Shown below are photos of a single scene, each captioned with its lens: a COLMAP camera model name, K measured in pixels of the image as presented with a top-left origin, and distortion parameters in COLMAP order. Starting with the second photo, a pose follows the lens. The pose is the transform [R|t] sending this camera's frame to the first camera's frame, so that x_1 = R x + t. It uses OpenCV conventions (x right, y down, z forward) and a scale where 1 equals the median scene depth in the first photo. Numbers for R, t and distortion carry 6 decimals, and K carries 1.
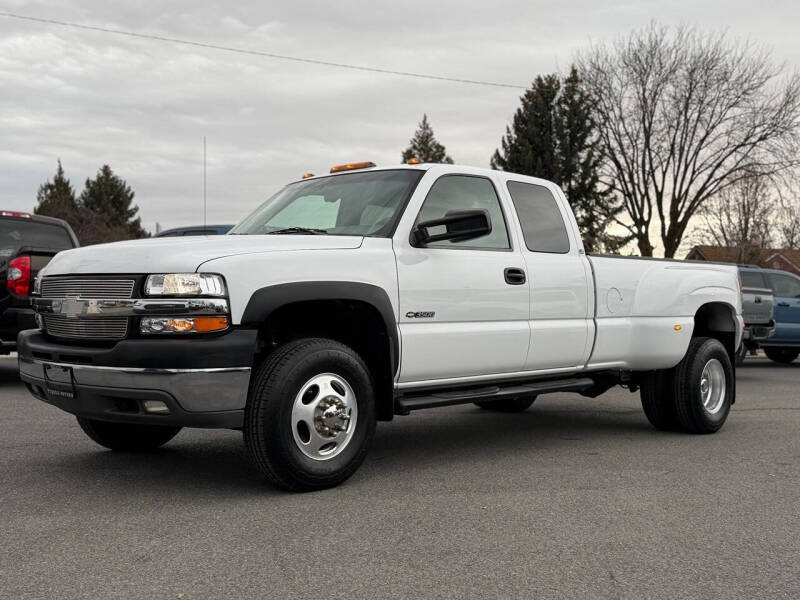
lens RADIAL K [[898.0, 0, 400.0], [0, 898.0, 300.0], [0, 0, 1]] dist [0.202258, -0.468911]
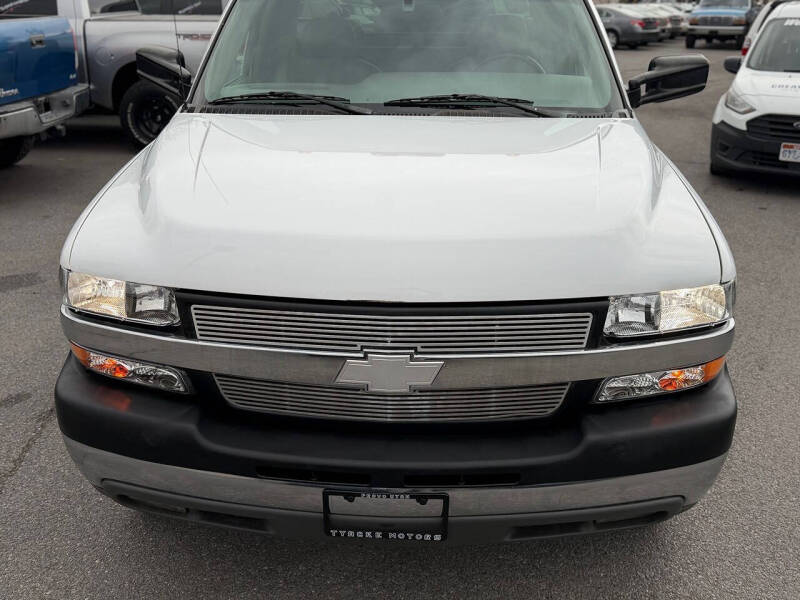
lens RADIAL K [[755.7, 0, 400.0], [0, 755.7, 300.0], [0, 0, 1]] dist [0.163188, -0.312016]
pose [[0.744542, -0.257653, 0.615851, -0.376358], [-0.002116, 0.921603, 0.388128, -0.114338], [-0.667573, -0.290281, 0.685627, 0.474801]]
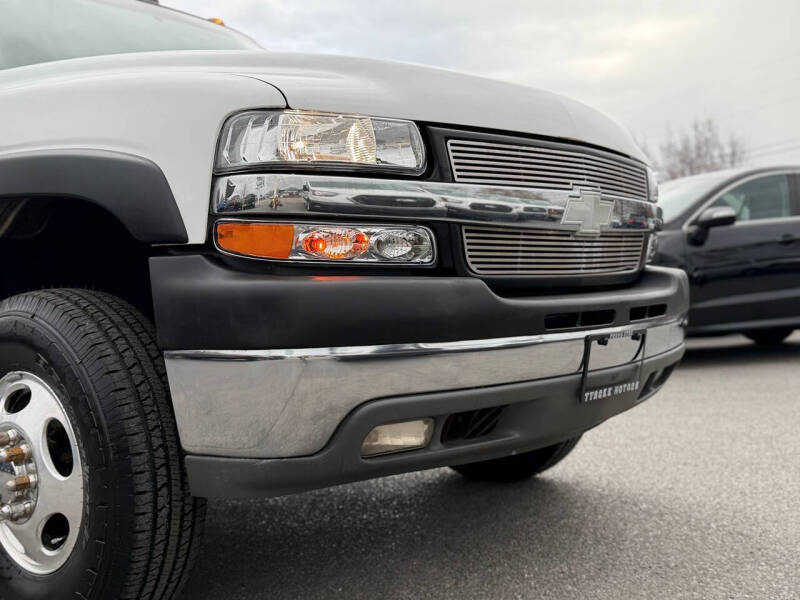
lens RADIAL K [[898.0, 0, 400.0], [0, 898.0, 300.0], [0, 0, 1]] dist [0.202258, -0.468911]
pose [[-0.093046, -0.034268, 0.995072, -0.528170], [0.023893, 0.999043, 0.036639, 0.022188], [-0.995375, 0.027184, -0.092138, 0.734419]]
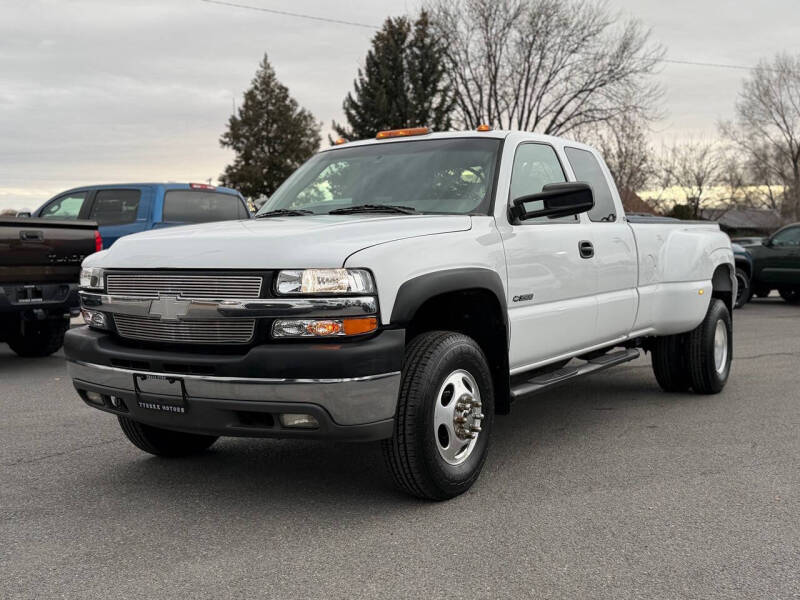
lens RADIAL K [[898.0, 0, 400.0], [0, 898.0, 300.0], [0, 0, 1]] dist [0.202258, -0.468911]
pose [[0.982050, -0.035396, 0.185268, -0.194770], [0.023656, 0.997592, 0.065198, -0.032052], [-0.187129, -0.059645, 0.980523, 0.075800]]
